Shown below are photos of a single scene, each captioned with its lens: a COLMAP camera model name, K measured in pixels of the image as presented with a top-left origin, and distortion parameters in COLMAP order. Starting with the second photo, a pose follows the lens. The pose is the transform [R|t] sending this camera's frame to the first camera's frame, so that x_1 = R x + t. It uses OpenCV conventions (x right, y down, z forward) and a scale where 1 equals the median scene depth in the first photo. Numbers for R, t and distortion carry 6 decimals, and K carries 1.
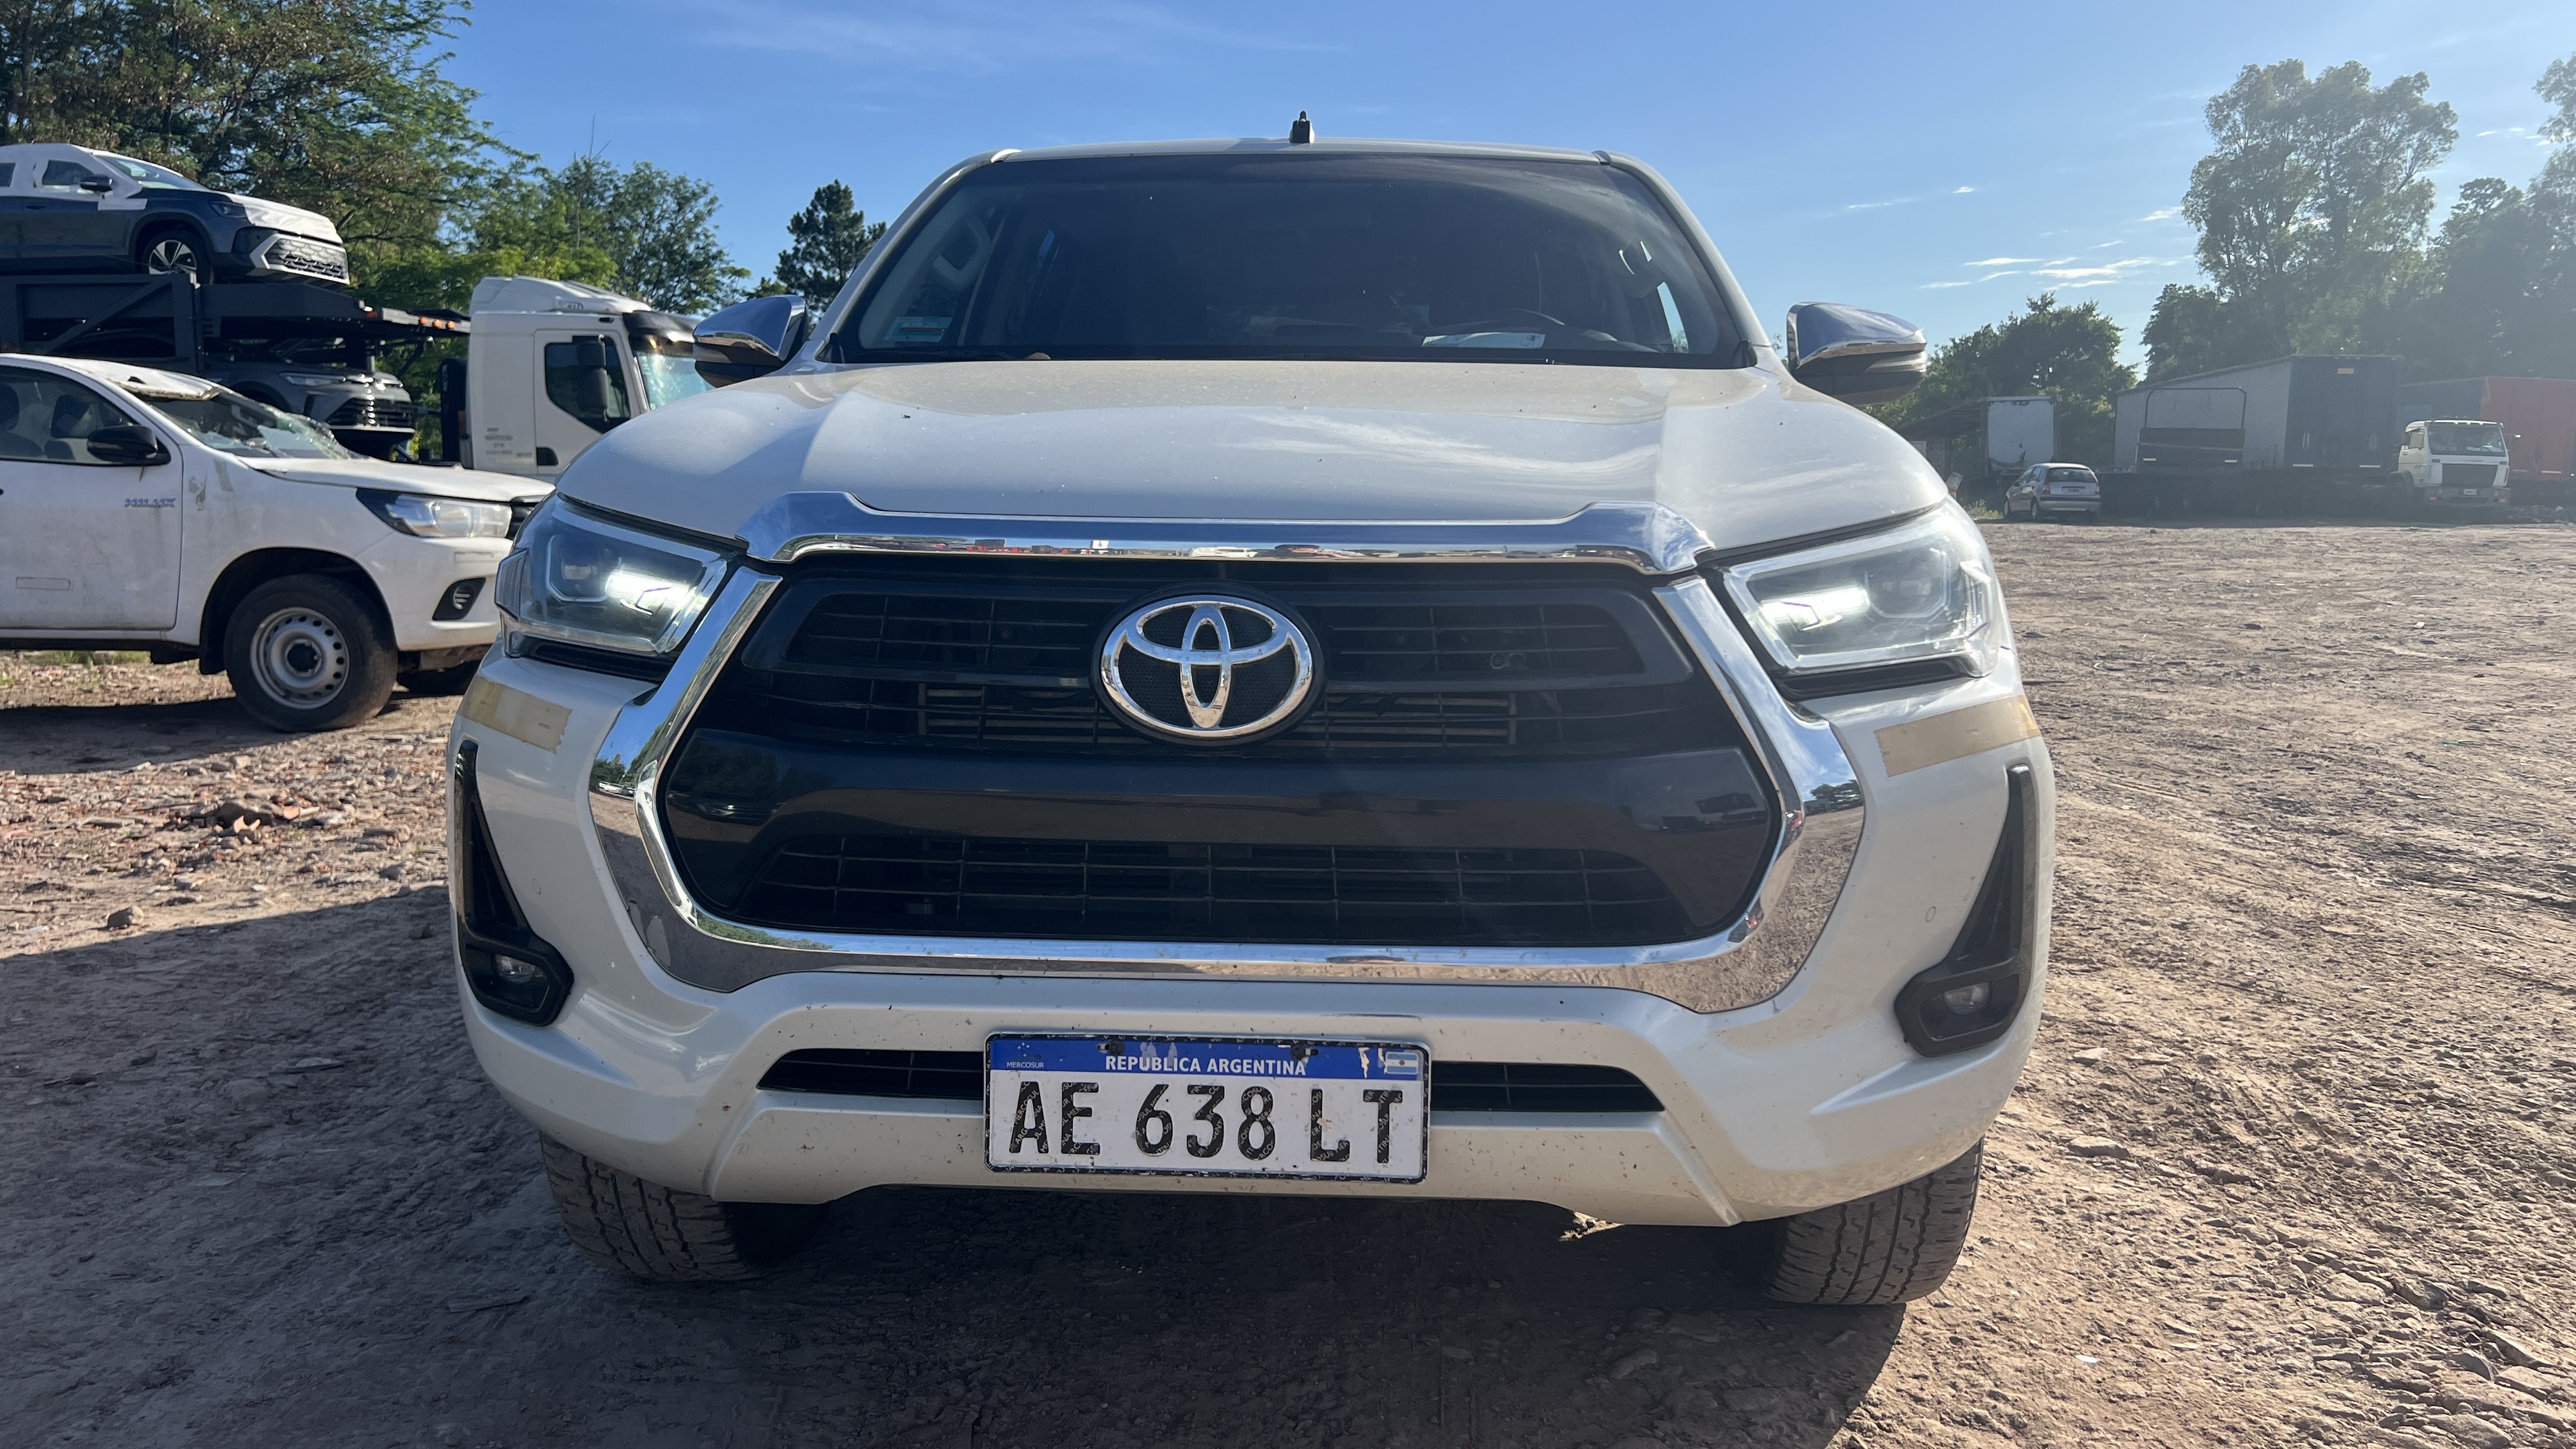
lens RADIAL K [[1949.4, 0, 1288.0], [0, 1949.4, 724.5], [0, 0, 1]] dist [0.057586, -0.069680]
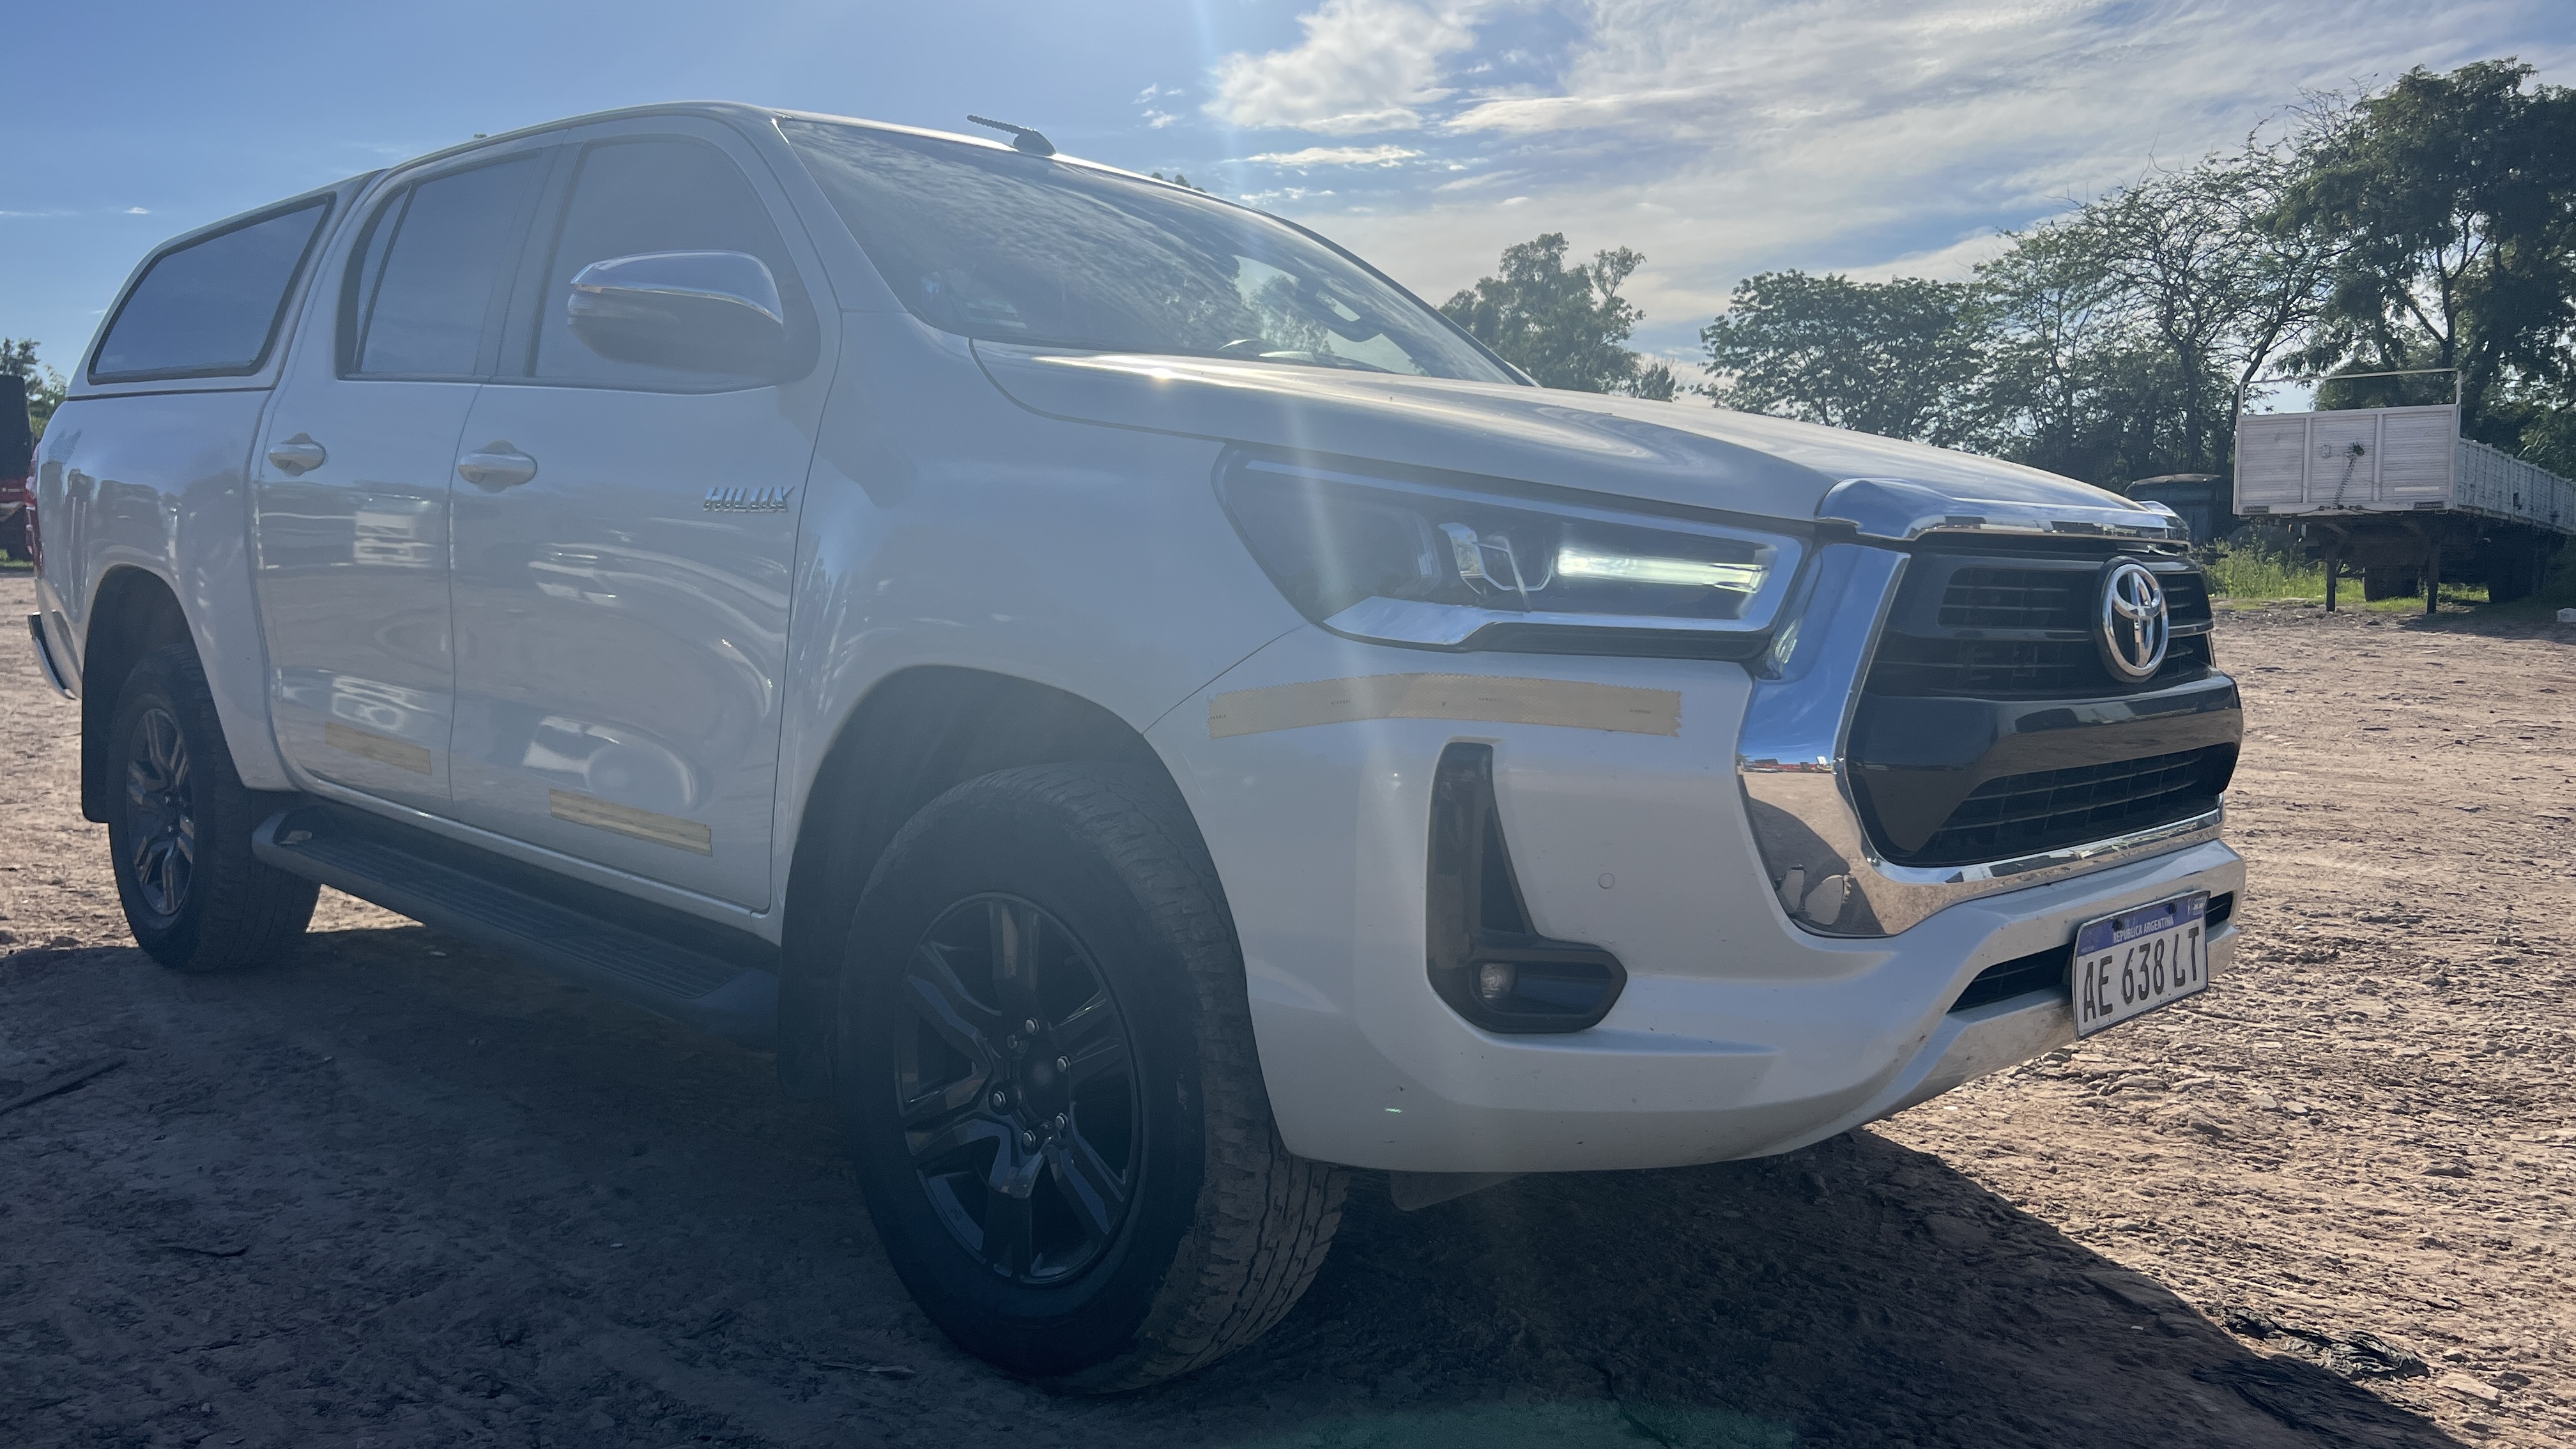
lens RADIAL K [[1949.4, 0, 1288.0], [0, 1949.4, 724.5], [0, 0, 1]] dist [0.057586, -0.069680]
pose [[0.645431, -0.053725, 0.761927, -1.093279], [0.079868, 0.996802, 0.002630, -0.007681], [-0.759632, 0.059156, 0.647657, 0.442491]]
